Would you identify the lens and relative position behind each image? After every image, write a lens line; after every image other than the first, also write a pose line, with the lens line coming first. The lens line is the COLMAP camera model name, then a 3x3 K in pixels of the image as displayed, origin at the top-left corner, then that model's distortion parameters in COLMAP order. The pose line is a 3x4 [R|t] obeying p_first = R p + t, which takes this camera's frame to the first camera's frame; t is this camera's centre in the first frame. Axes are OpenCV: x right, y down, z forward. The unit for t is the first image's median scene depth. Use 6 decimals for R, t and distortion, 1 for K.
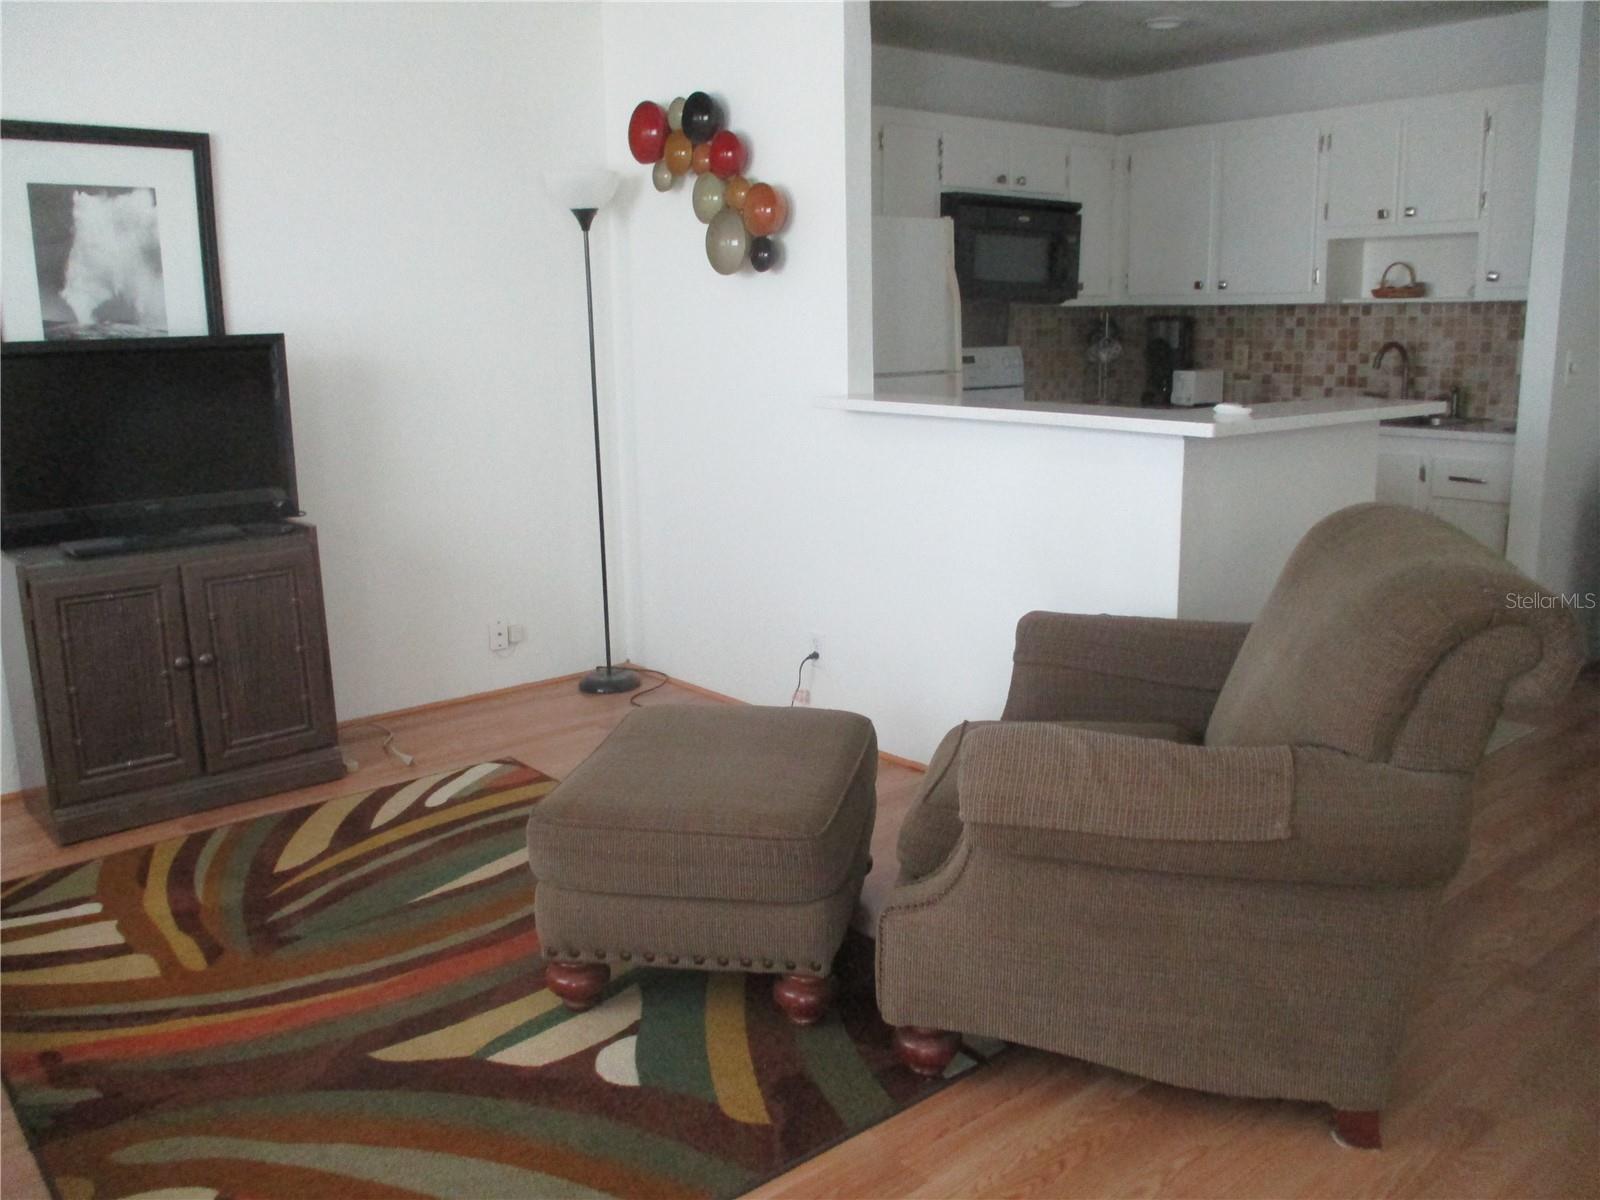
lens RADIAL K [[1328.2, 0, 813.7], [0, 1328.2, 597.7], [0, 0, 1]] dist [-0.045414, 0.004871]
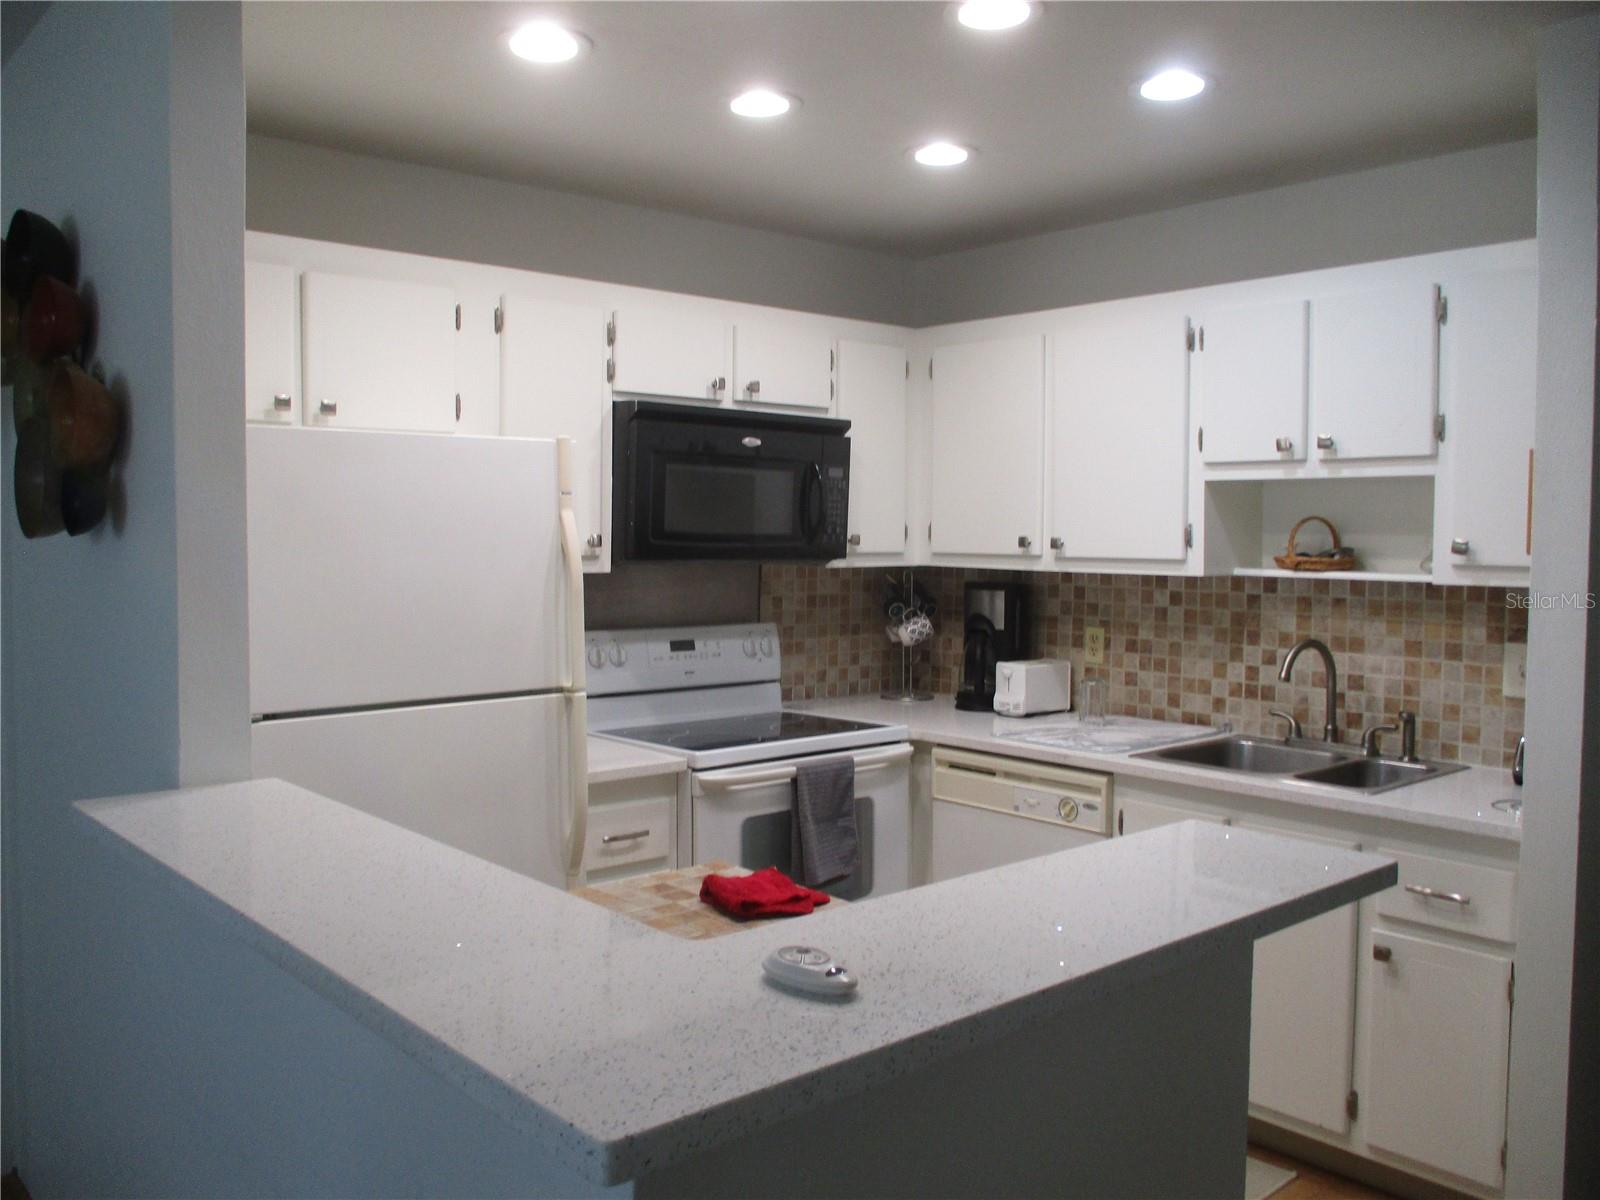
lens RADIAL K [[1328.2, 0, 814.1], [0, 1328.2, 585.8], [0, 0, 1]] dist [-0.045414, 0.004871]
pose [[0.999362, 0.021817, 0.028281, 0.163104], [-0.016842, 0.986059, -0.165539, -0.099151], [-0.031499, 0.164957, 0.985798, 0.332175]]
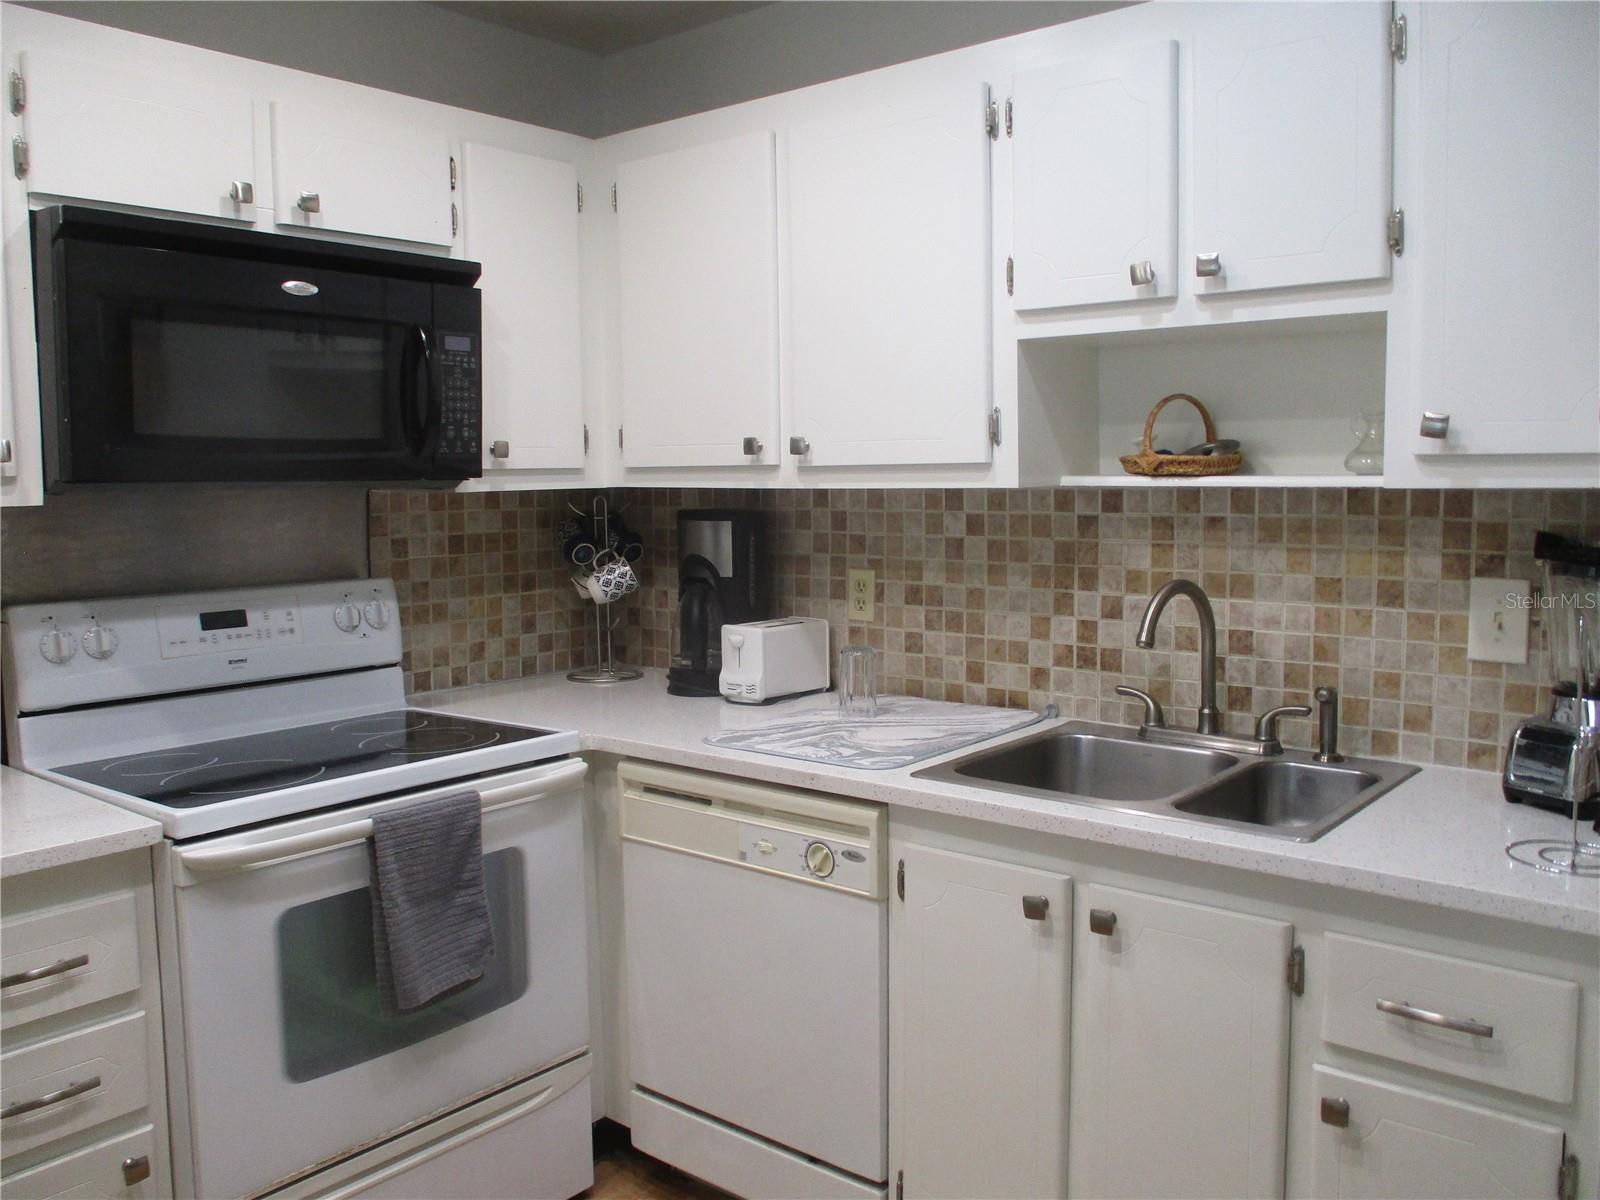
lens RADIAL K [[1328.2, 0, 801.0], [0, 1328.2, 608.5], [0, 0, 1]] dist [-0.045414, 0.004871]
pose [[0.984758, -0.015630, 0.173227, 0.225529], [0.033811, 0.994158, -0.102506, -0.132787], [-0.170613, 0.106800, 0.979533, 0.550613]]
